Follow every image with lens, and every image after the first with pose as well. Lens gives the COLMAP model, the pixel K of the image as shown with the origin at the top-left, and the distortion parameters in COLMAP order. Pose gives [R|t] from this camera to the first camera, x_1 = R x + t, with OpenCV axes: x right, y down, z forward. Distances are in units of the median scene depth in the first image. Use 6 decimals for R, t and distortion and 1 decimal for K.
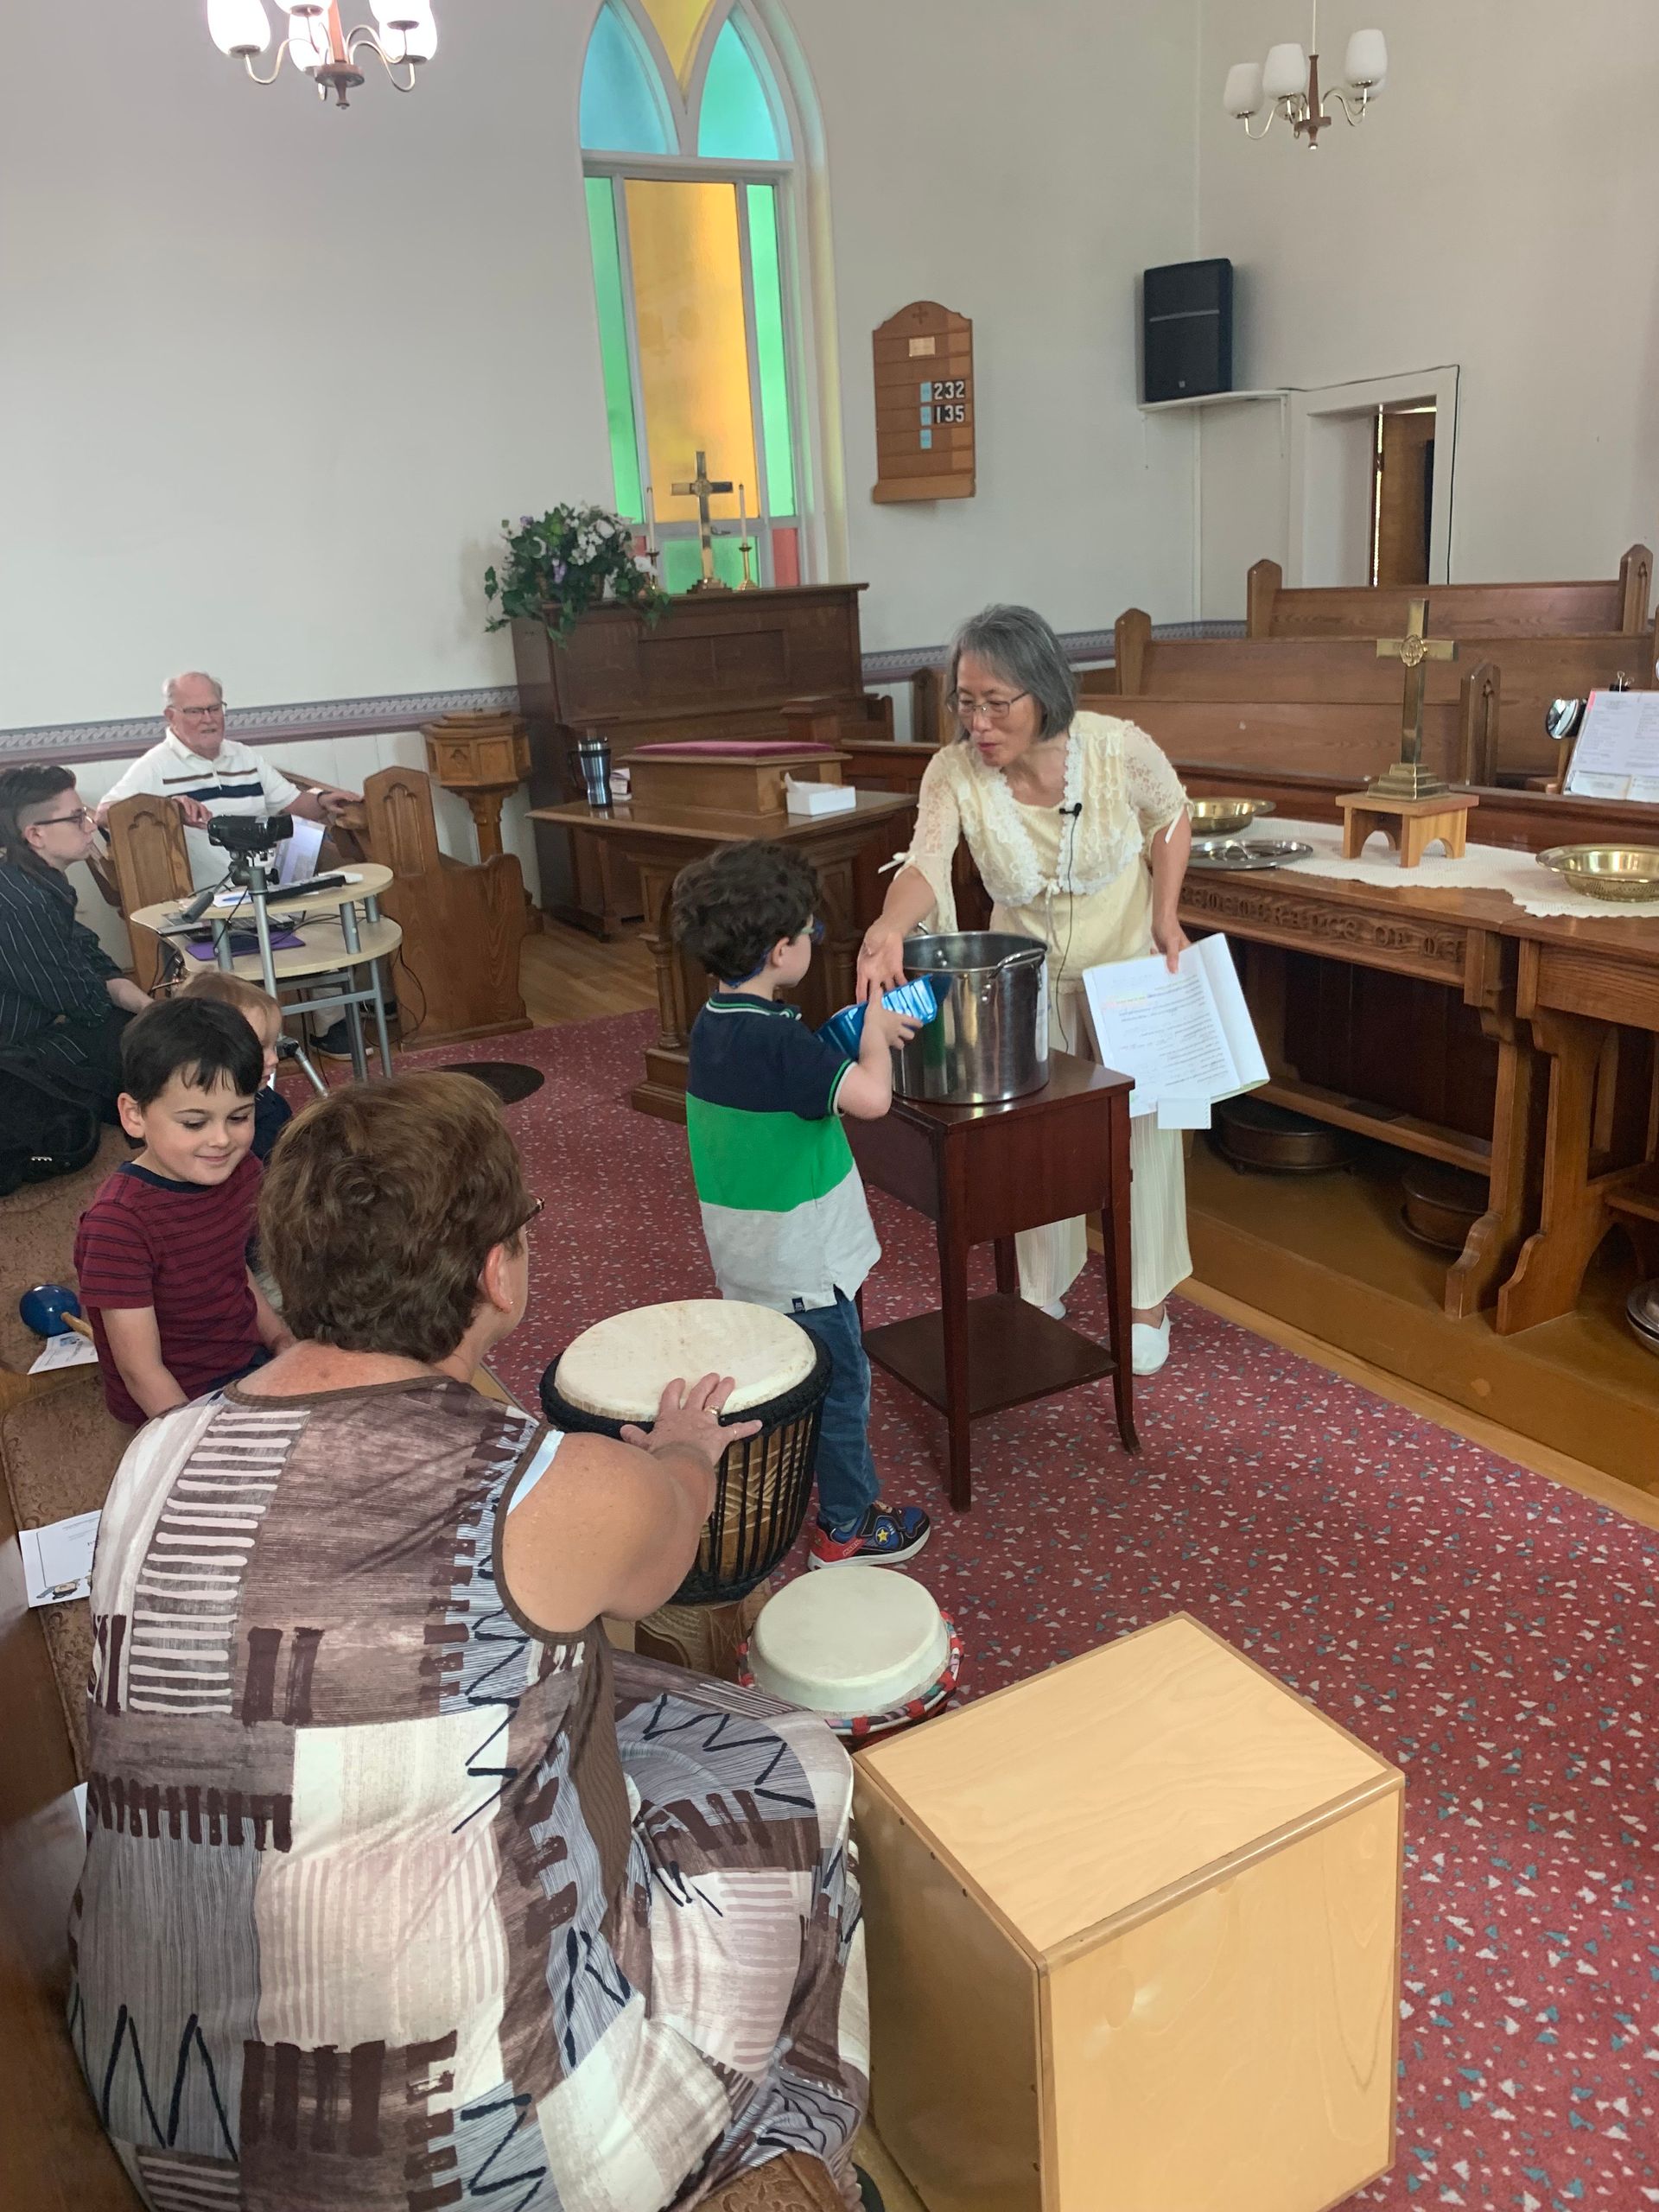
lens RADIAL K [[1724.2, 0, 829.5], [0, 1724.2, 1106.0], [0, 0, 1]] dist [-0.013702, 0.025443]
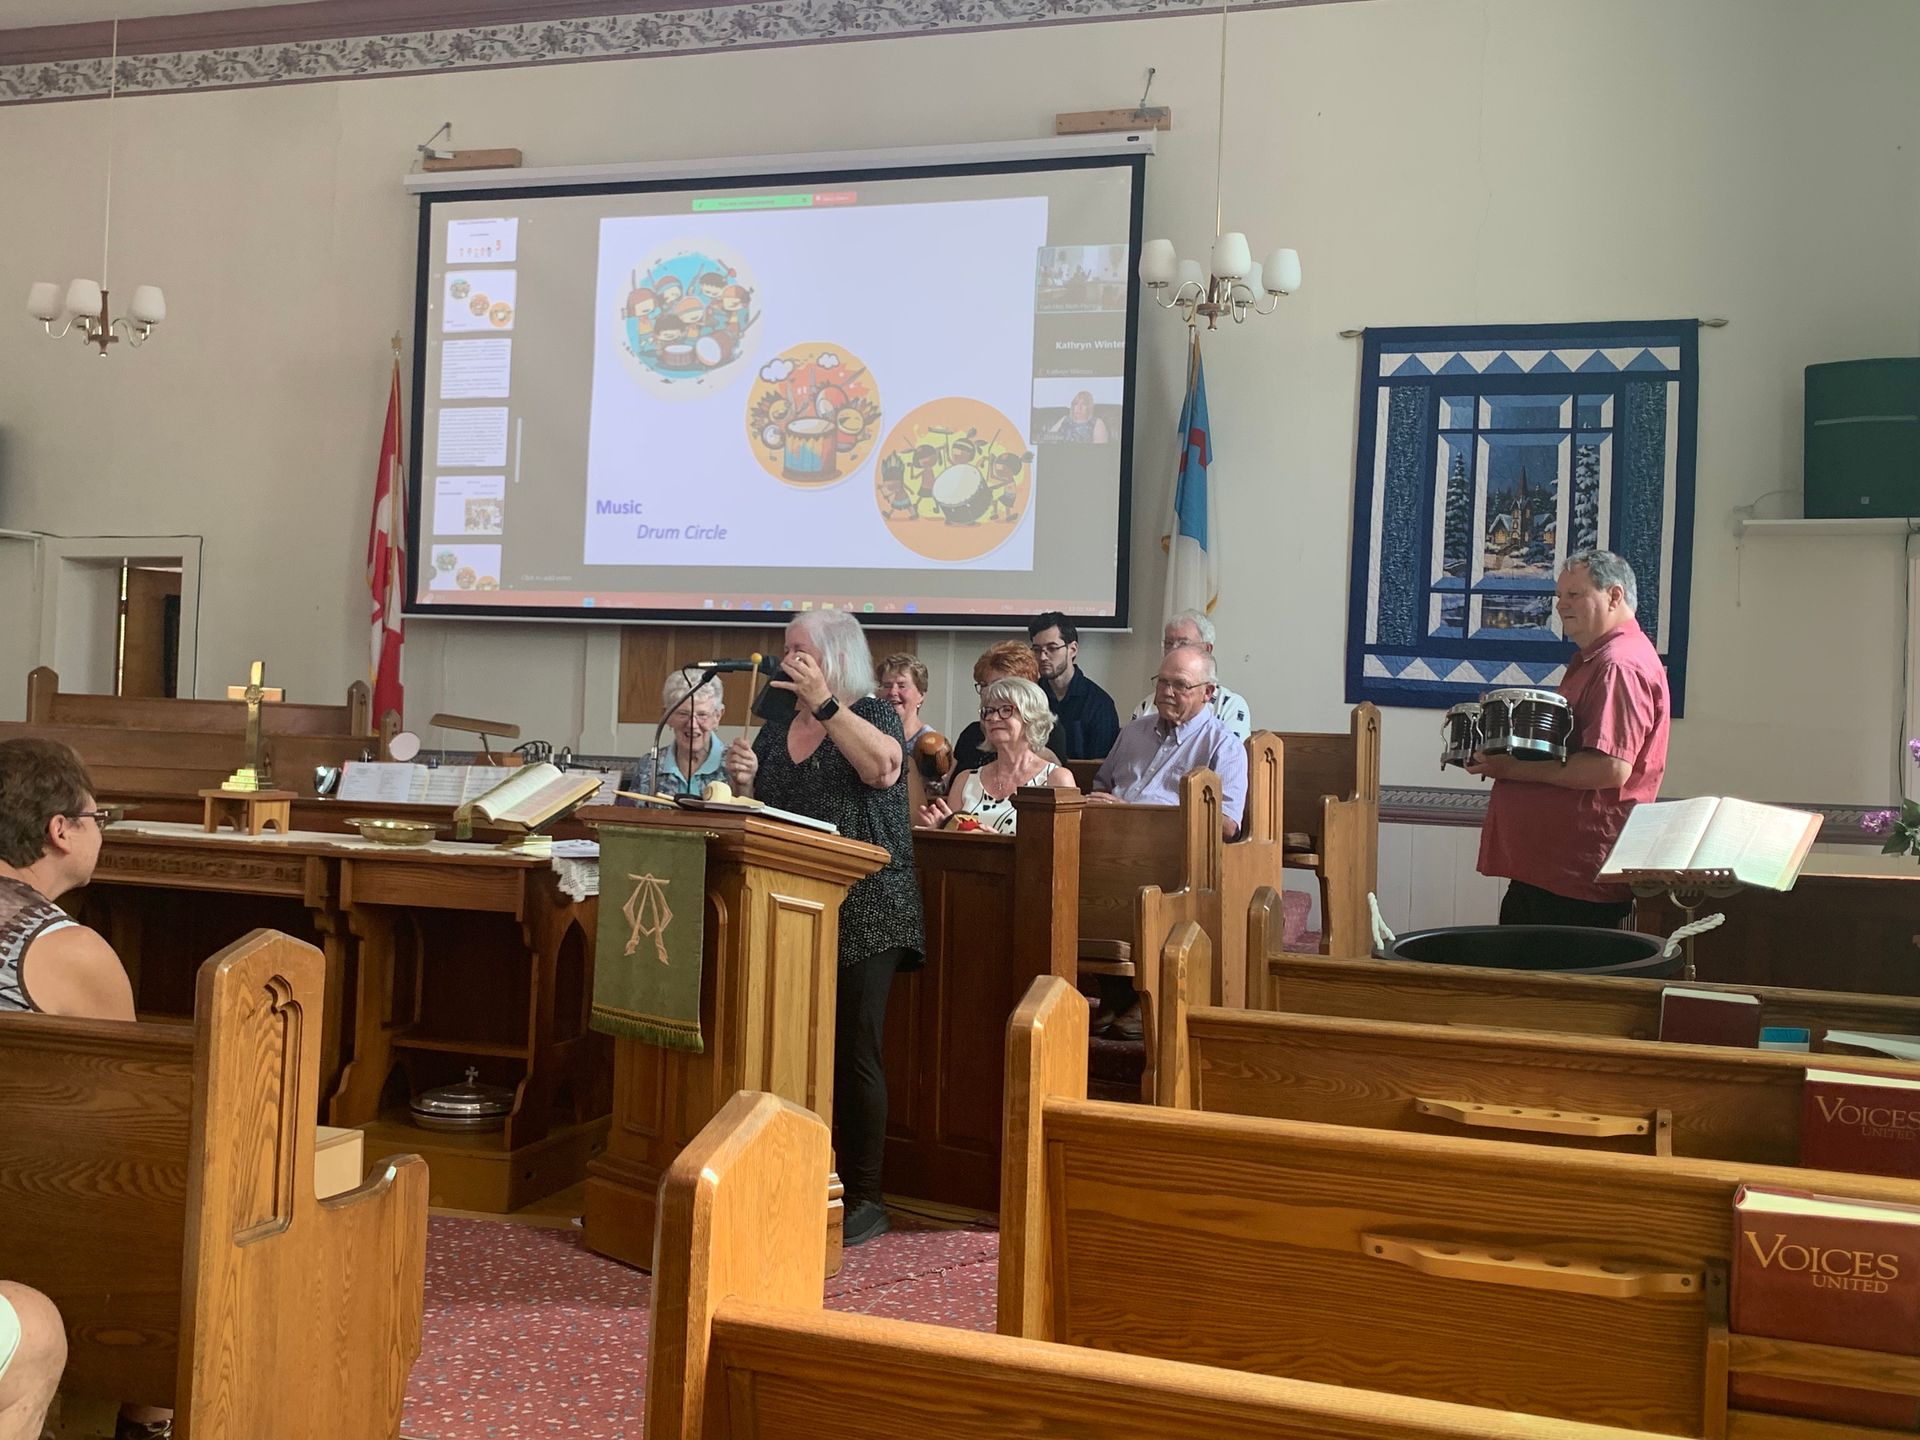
lens RADIAL K [[1794.4, 0, 952.9], [0, 1794.4, 666.3], [0, 0, 1]] dist [-0.004863, 0.005703]
pose [[0.719110, 0.109067, 0.686284, -0.428980], [0.132429, 0.947996, -0.289422, 0.351769], [-0.682161, 0.299010, 0.667270, -0.673011]]
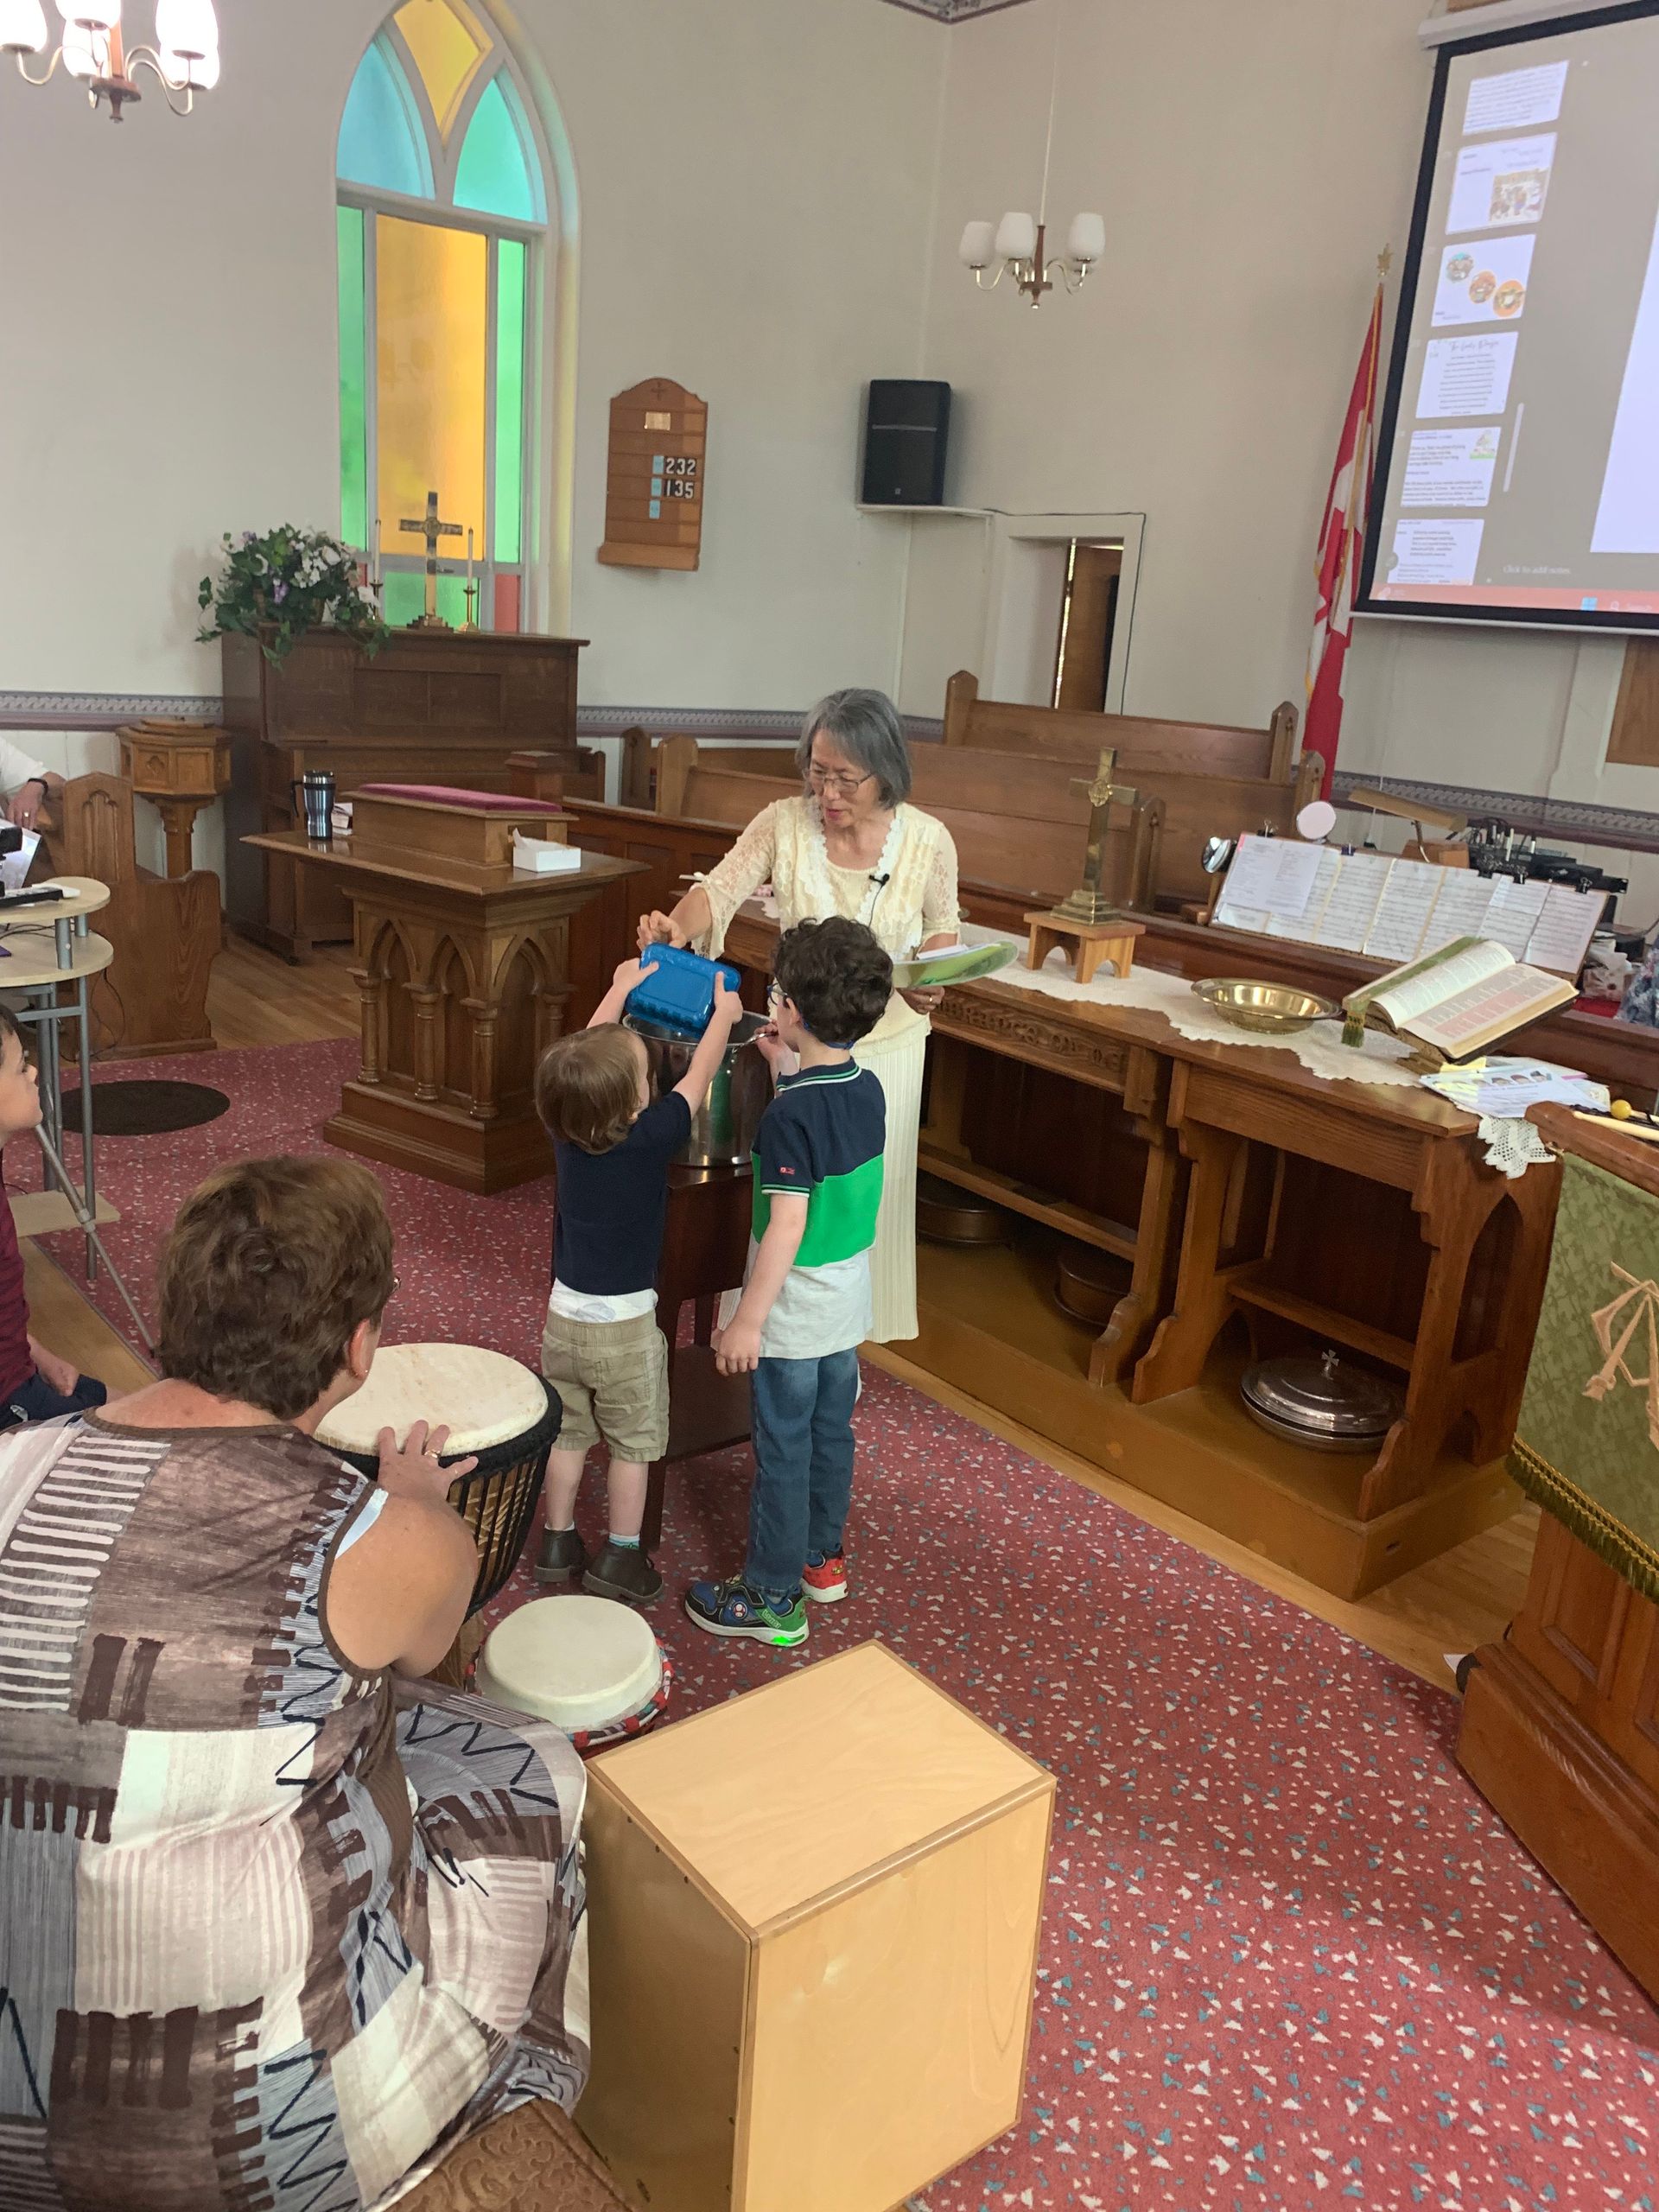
lens RADIAL K [[1698.5, 0, 829.5], [0, 1698.5, 1106.0], [0, 0, 1]] dist [-0.004292, 0.033184]
pose [[0.978462, 0.076627, 0.191677, -0.043970], [-0.071454, 0.996872, -0.033763, -0.013601], [-0.193664, 0.019340, 0.980877, -0.072497]]
